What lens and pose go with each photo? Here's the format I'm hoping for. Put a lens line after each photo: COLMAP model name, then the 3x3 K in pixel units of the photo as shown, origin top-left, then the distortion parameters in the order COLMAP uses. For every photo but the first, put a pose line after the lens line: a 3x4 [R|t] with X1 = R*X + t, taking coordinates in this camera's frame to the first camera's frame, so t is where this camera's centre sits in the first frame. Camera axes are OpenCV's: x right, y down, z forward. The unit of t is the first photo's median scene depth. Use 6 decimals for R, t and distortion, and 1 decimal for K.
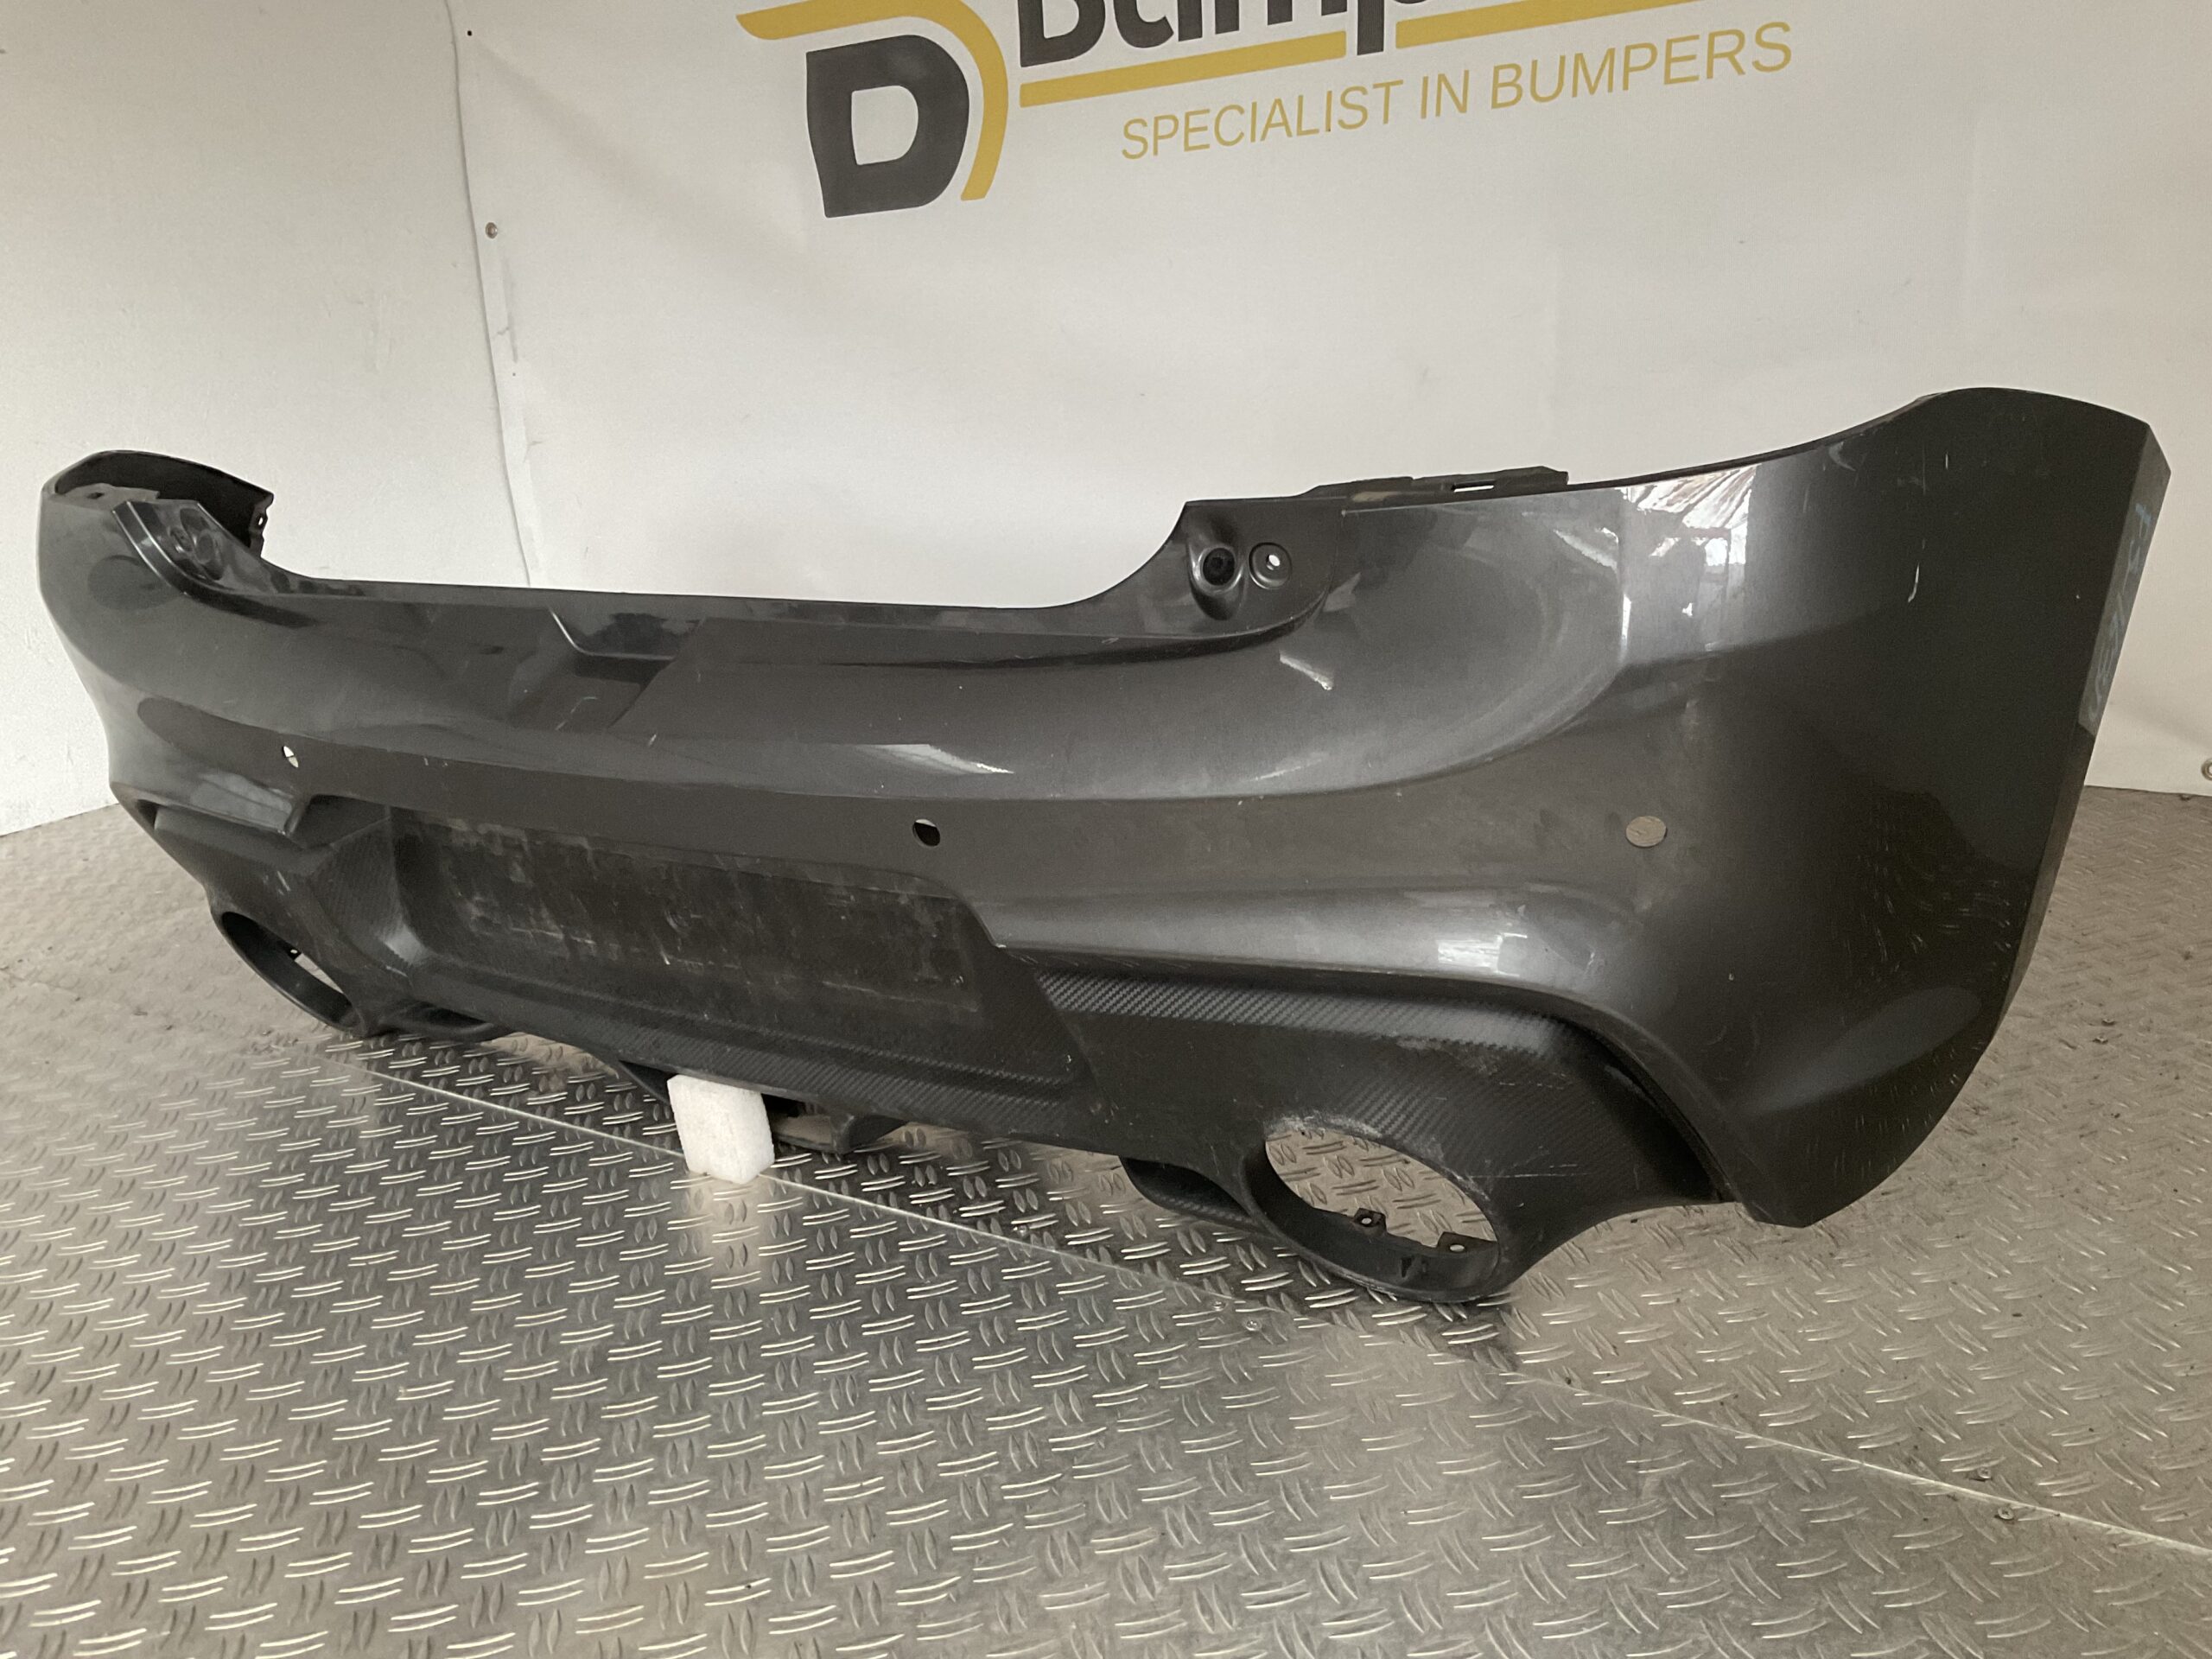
lens RADIAL K [[1876.1, 0, 1106.5], [0, 1876.1, 838.4], [0, 0, 1]] dist [-0.002612, -0.044440]
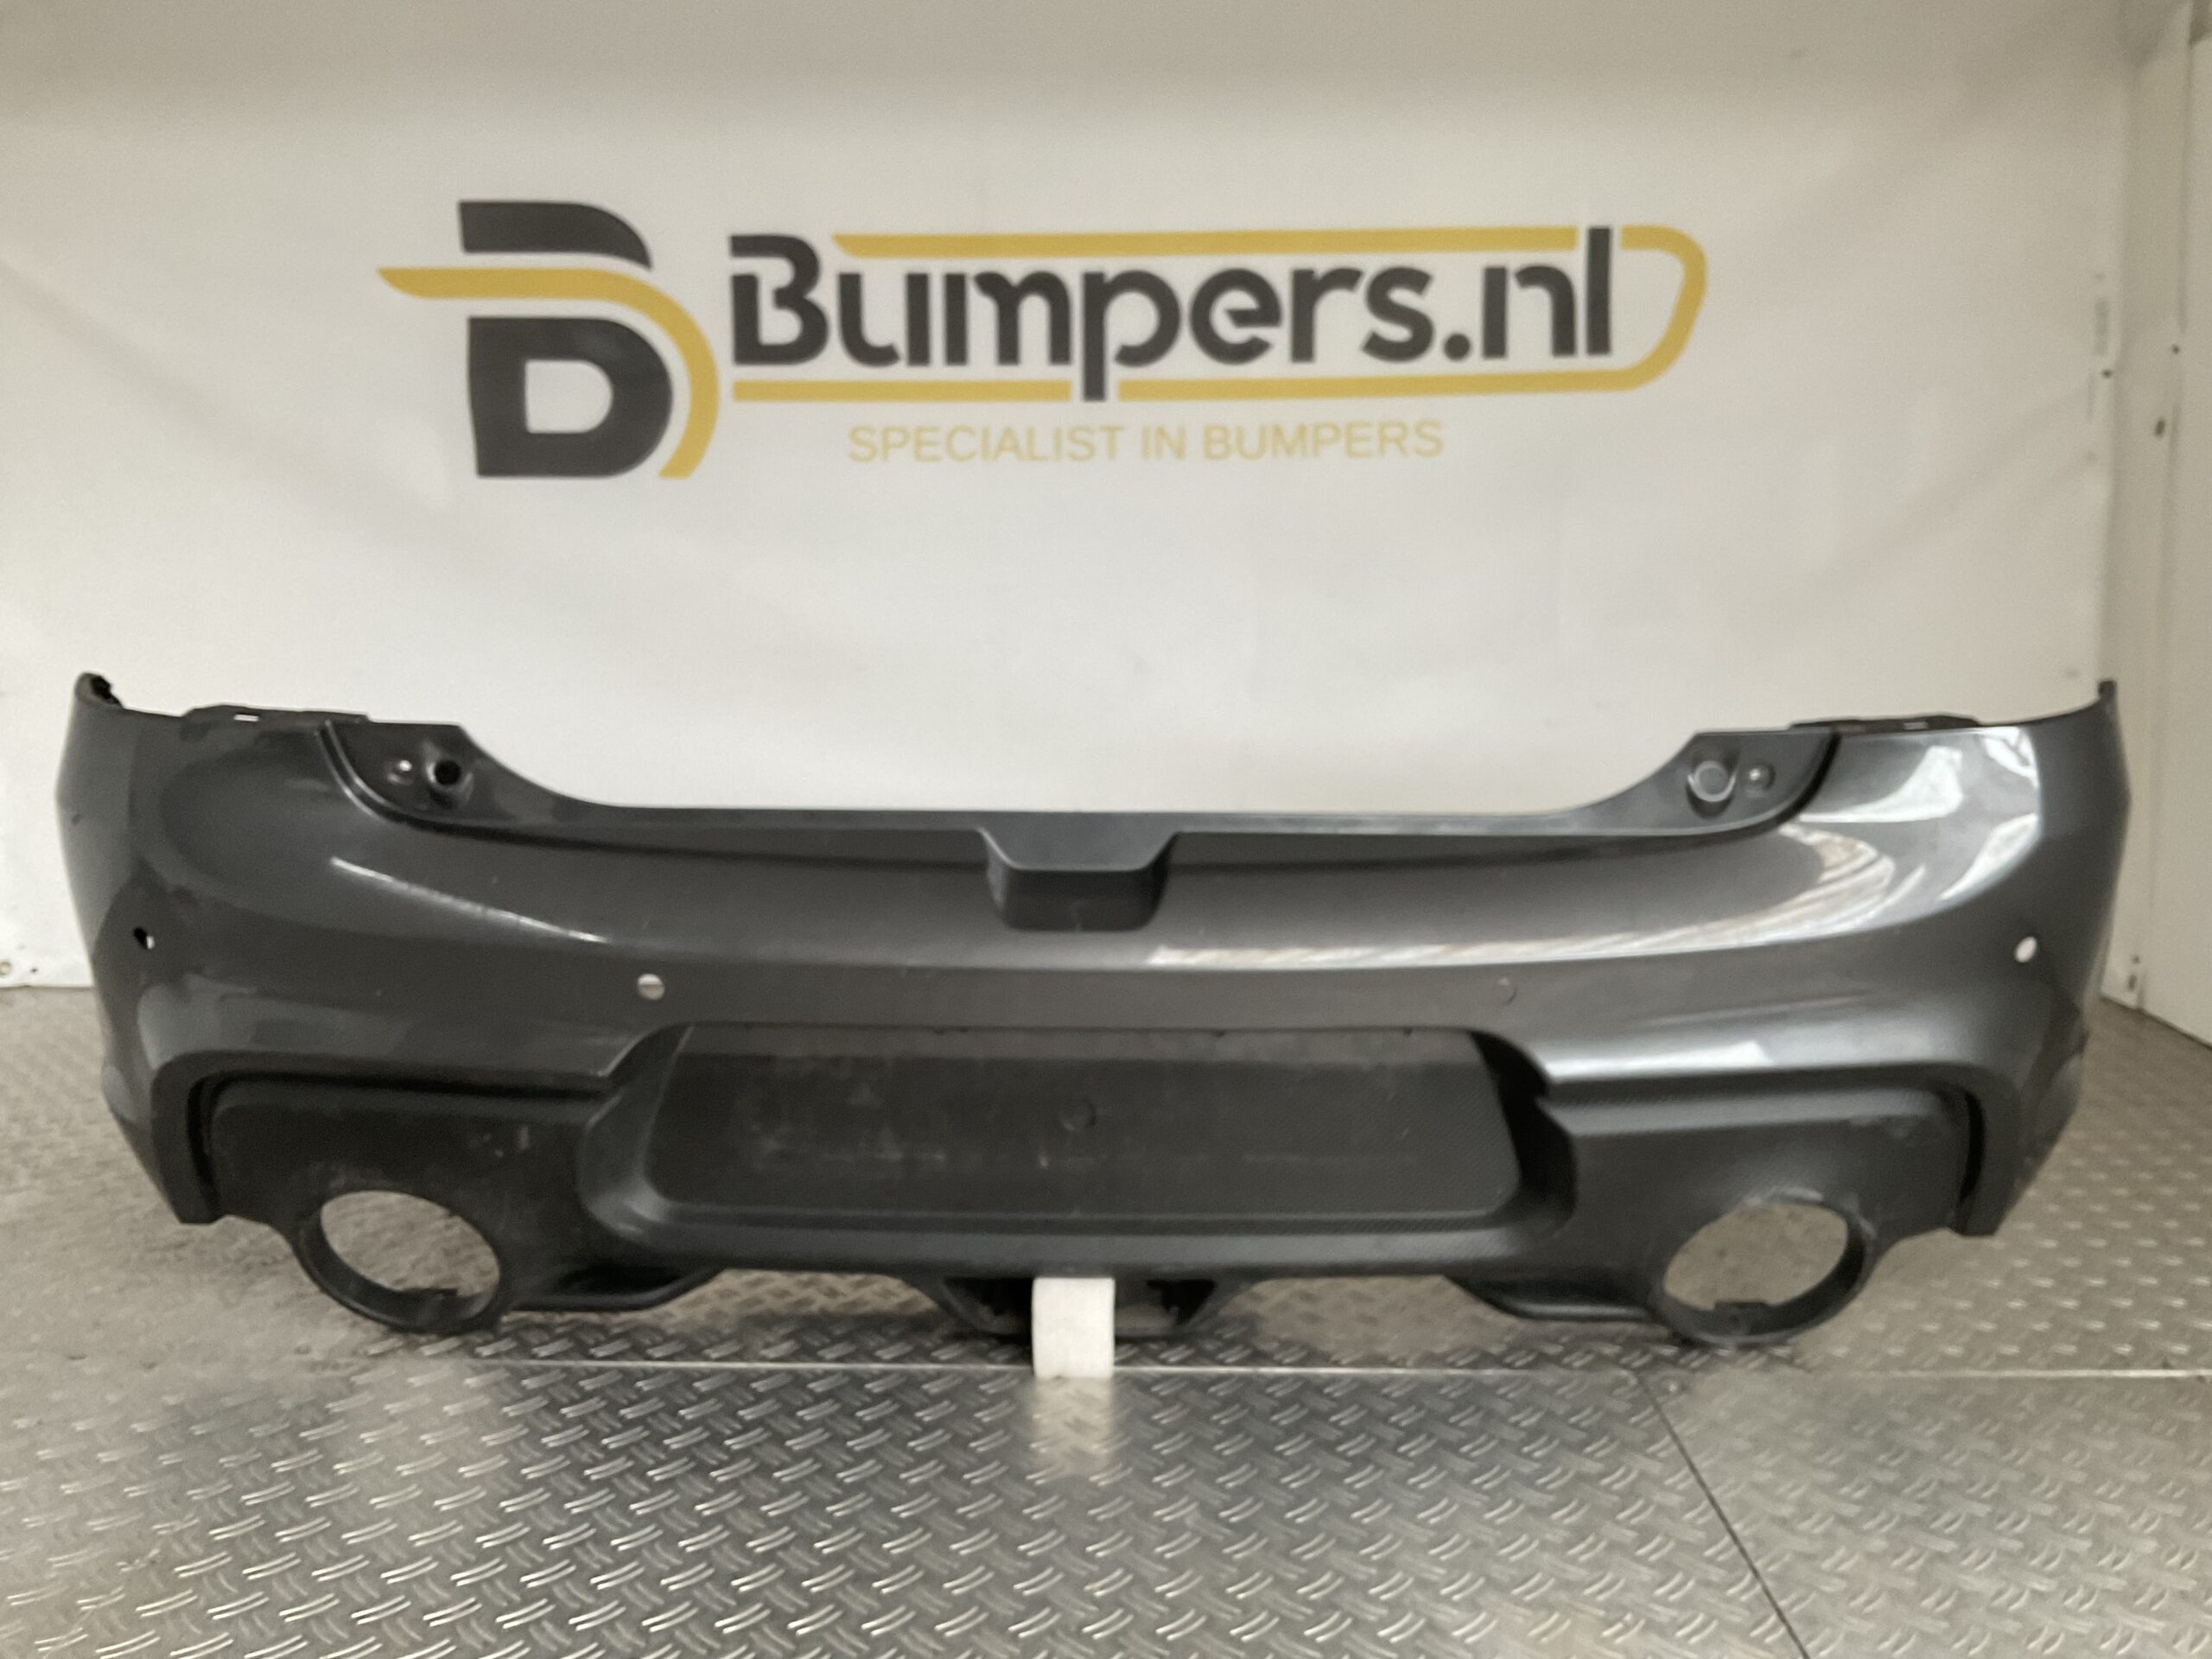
lens RADIAL K [[1876.1, 0, 1103.9], [0, 1876.1, 829.2], [0, 0, 1]] dist [-0.002612, -0.044440]
pose [[0.830082, 0.007451, 0.557591, -0.513969], [0.089030, 0.985314, -0.145705, 0.024042], [-0.550488, 0.170590, 0.817228, 0.065421]]
